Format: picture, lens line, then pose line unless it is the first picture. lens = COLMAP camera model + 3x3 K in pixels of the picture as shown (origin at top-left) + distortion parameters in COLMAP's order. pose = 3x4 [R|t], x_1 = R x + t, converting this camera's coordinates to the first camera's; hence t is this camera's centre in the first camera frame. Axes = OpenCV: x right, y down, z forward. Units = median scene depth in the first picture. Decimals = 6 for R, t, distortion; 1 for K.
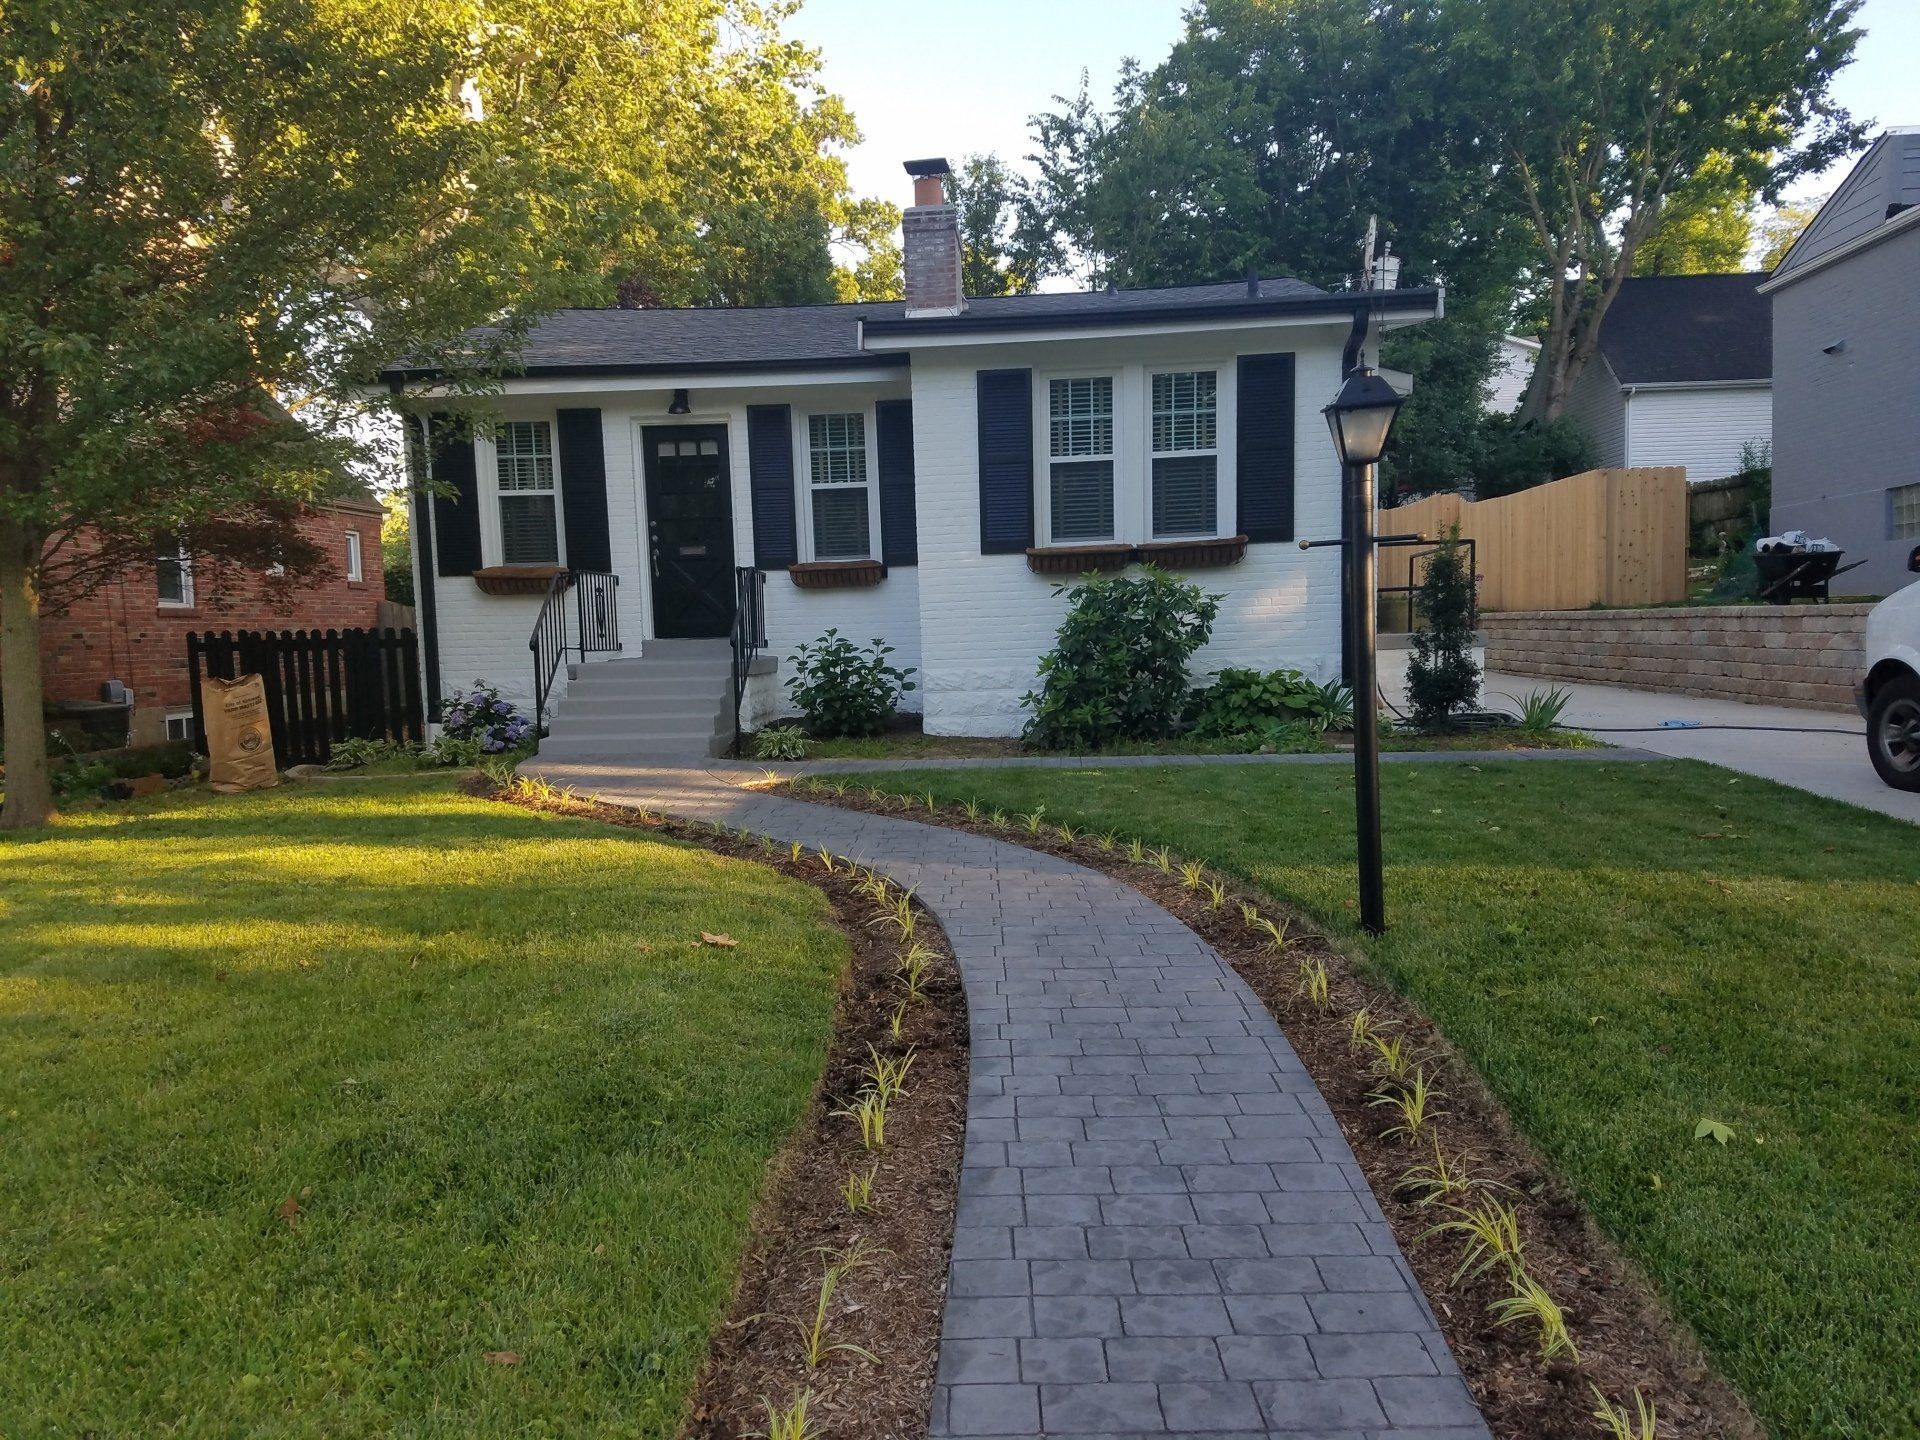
lens RADIAL K [[1486.6, 0, 960.4], [0, 1486.6, 730.4], [0, 0, 1]] dist [0.244518, -0.387433]
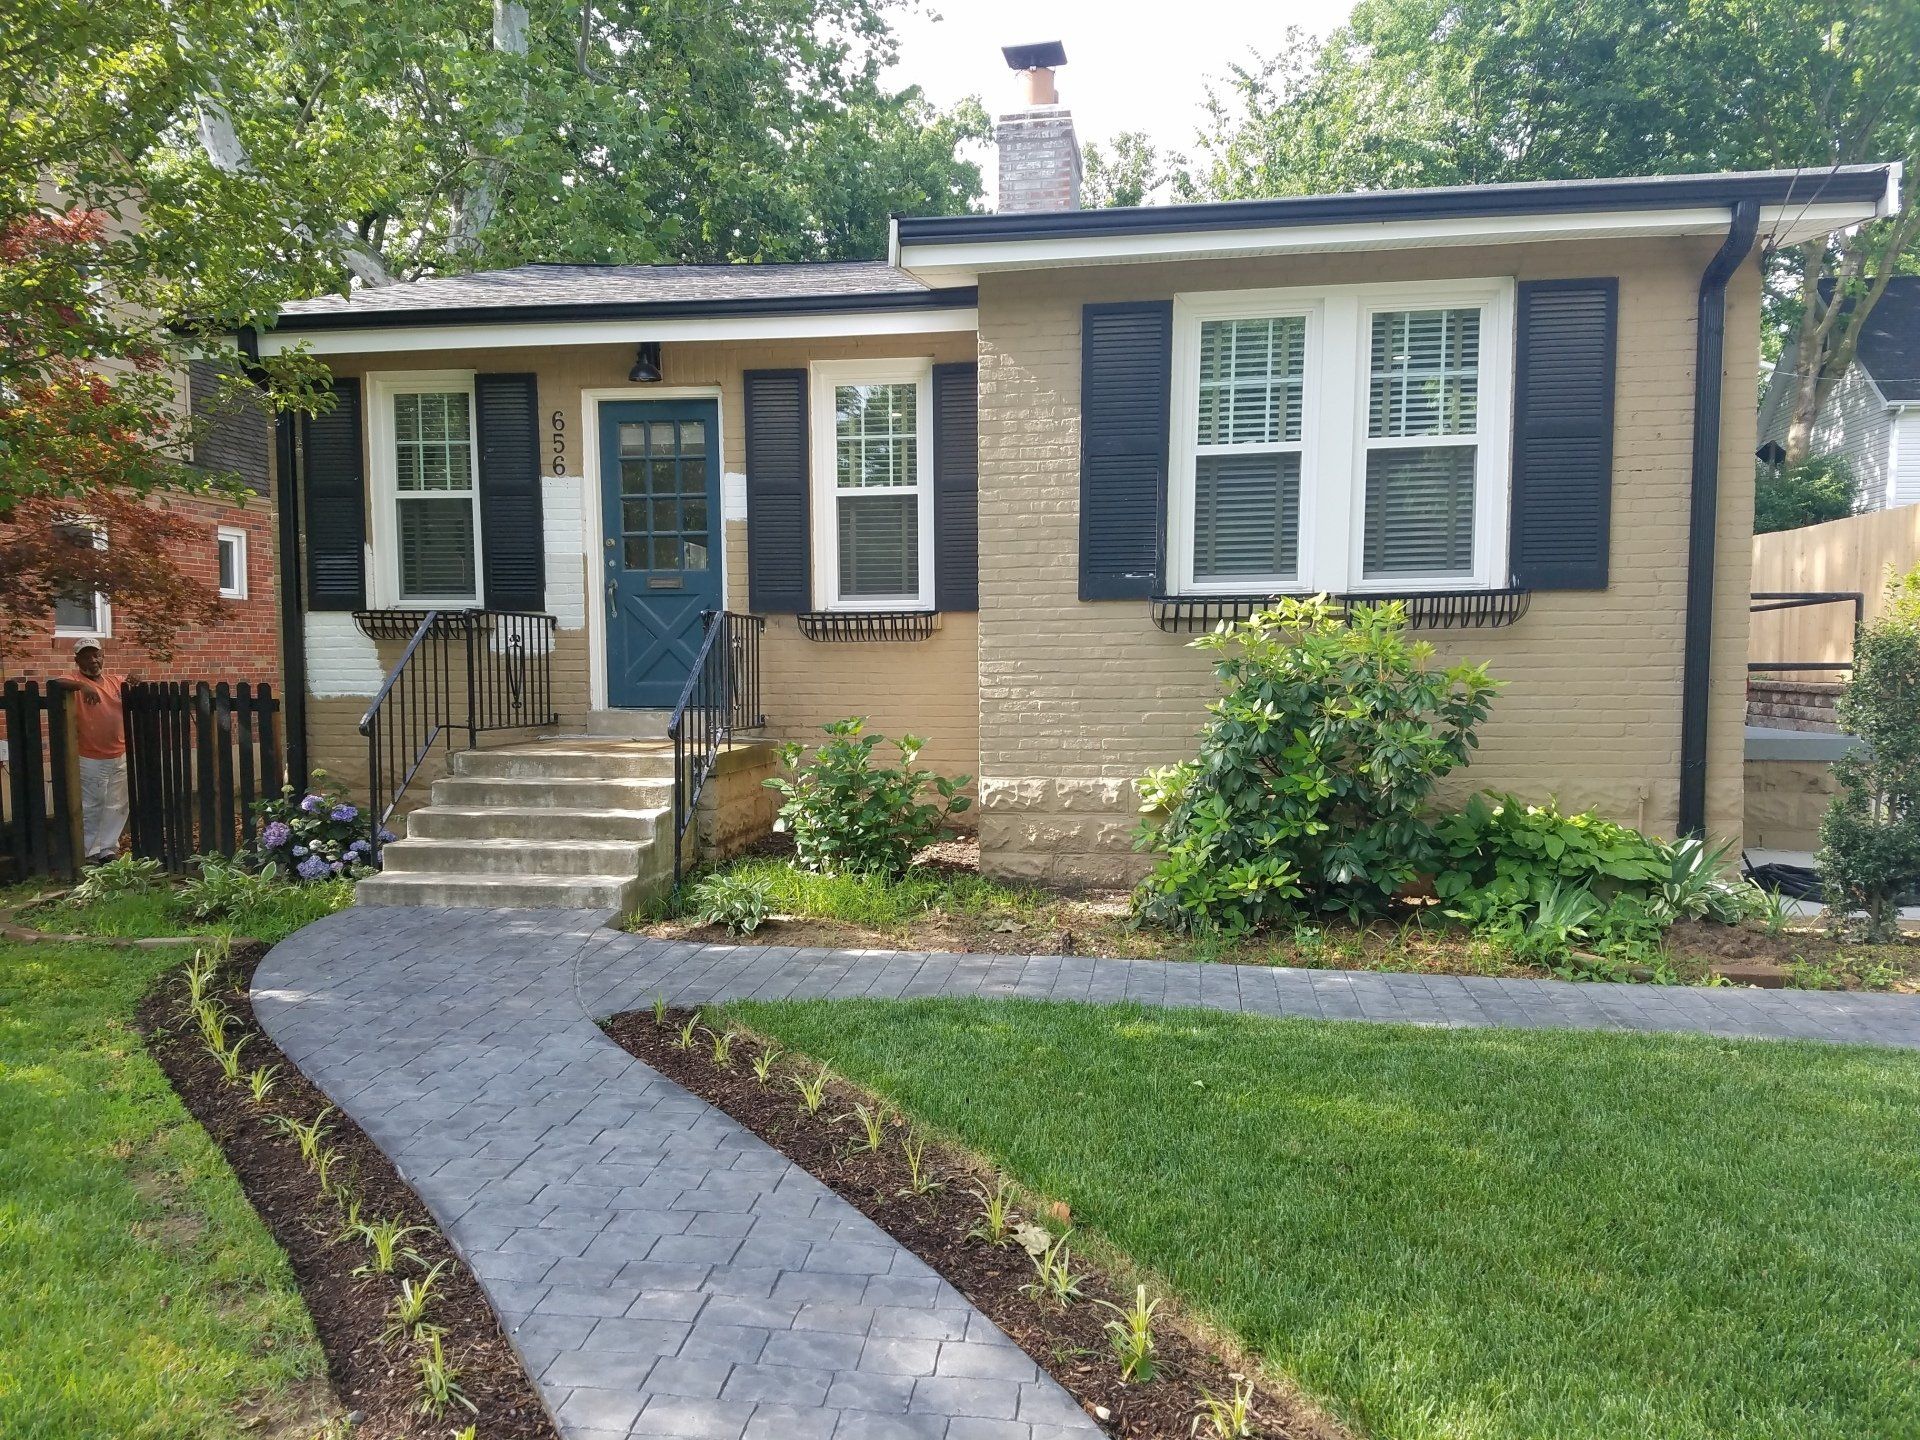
lens RADIAL K [[1486.6, 0, 960.4], [0, 1486.6, 730.4], [0, 0, 1]] dist [0.244518, -0.387433]
pose [[0.995085, 0.034052, -0.092987, 0.023657], [-0.036696, 0.998965, -0.026876, -0.042760], [0.091975, 0.030156, 0.995305, 0.363219]]
